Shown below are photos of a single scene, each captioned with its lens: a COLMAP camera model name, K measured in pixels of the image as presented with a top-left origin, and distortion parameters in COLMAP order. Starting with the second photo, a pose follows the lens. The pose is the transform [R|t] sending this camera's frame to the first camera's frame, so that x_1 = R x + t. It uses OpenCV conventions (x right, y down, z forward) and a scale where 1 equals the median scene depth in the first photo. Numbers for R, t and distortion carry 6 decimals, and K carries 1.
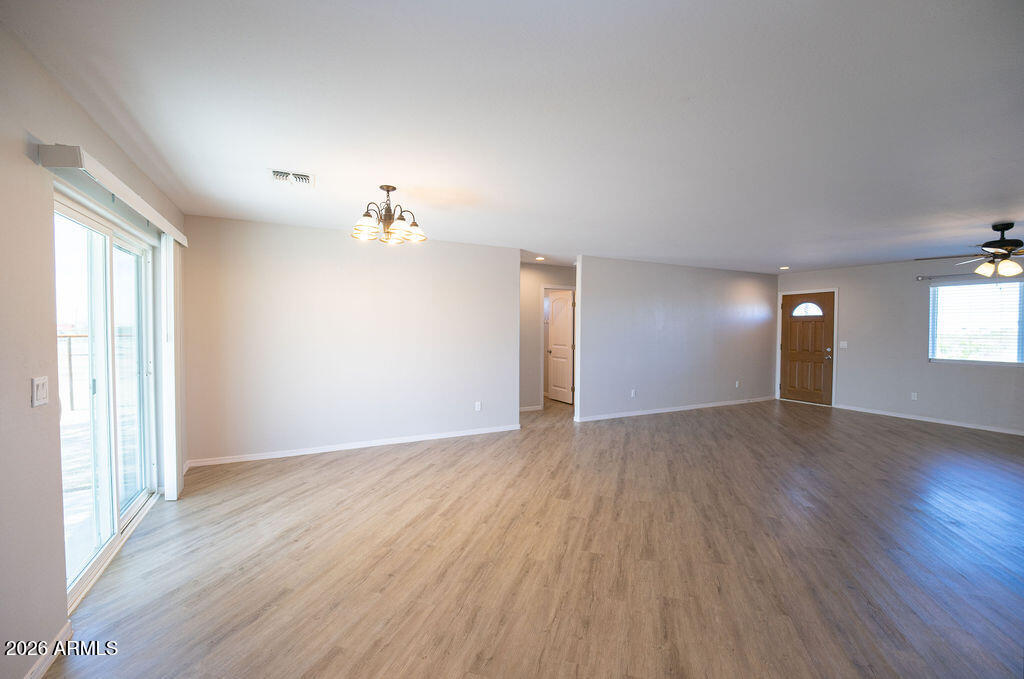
lens RADIAL K [[426.3, 0, 507.2], [0, 426.3, 336.1], [0, 0, 1]] dist [0.000956, -0.009997]
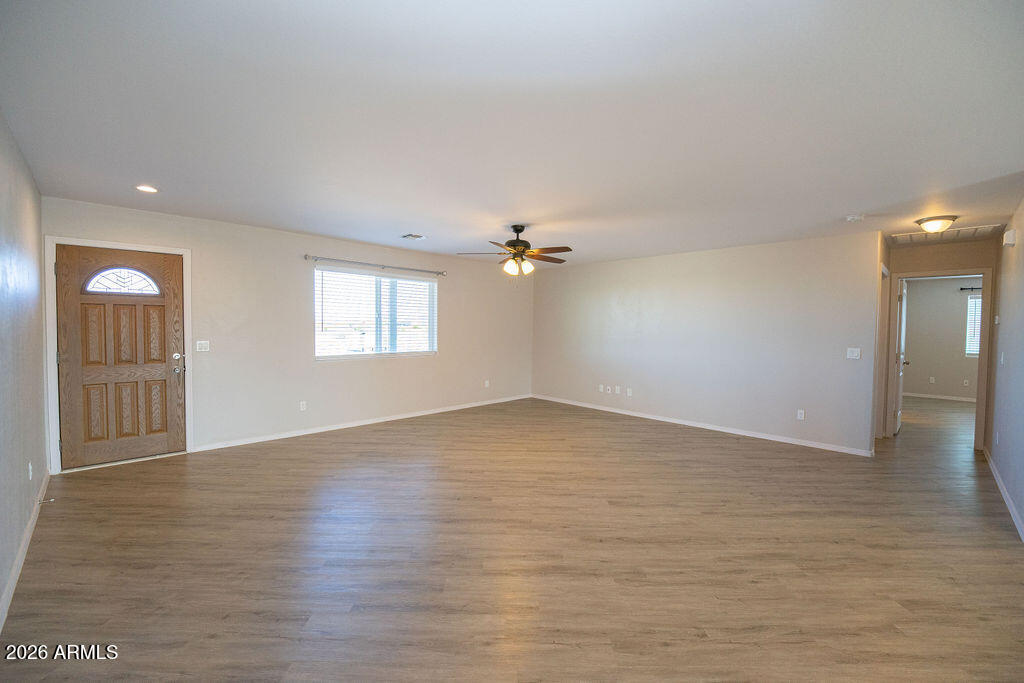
lens RADIAL K [[427.7, 0, 509.3], [0, 427.7, 330.2], [0, 0, 1]] dist [0.000844, -0.000356]
pose [[-0.324827, -0.031332, 0.945254, 0.079379], [0.004020, 0.999396, 0.034509, -0.021156], [-0.945765, 0.015009, -0.324505, 0.783497]]
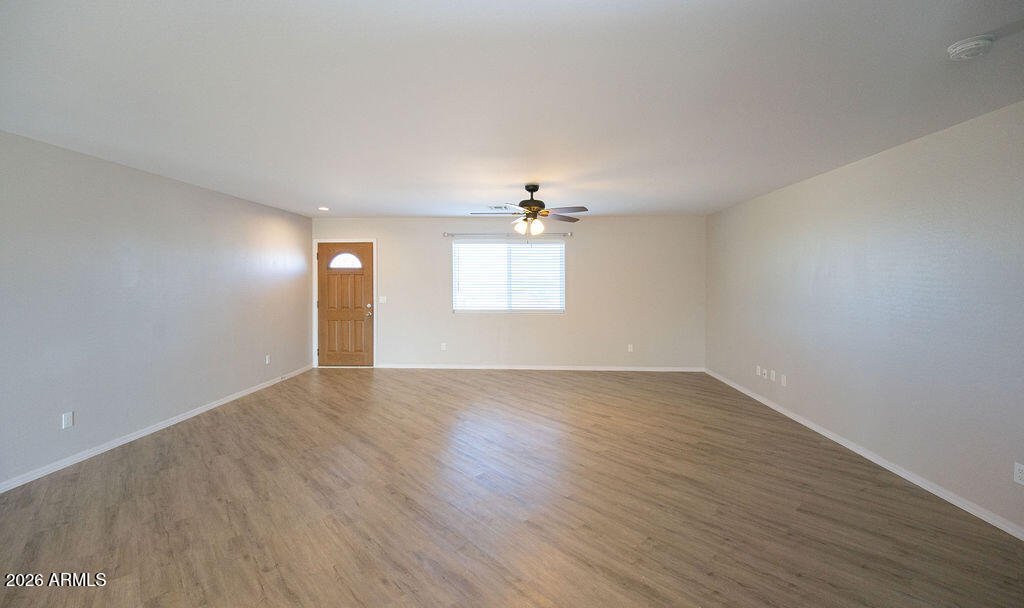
lens RADIAL K [[426.0, 0, 522.2], [0, 426.0, 281.8], [0, 0, 1]] dist [-0.015103, -0.000400]
pose [[0.478049, -0.017725, 0.878154, 0.120592], [0.024978, 0.999666, 0.006580, -0.016939], [-0.877978, 0.018789, 0.478332, 0.285334]]
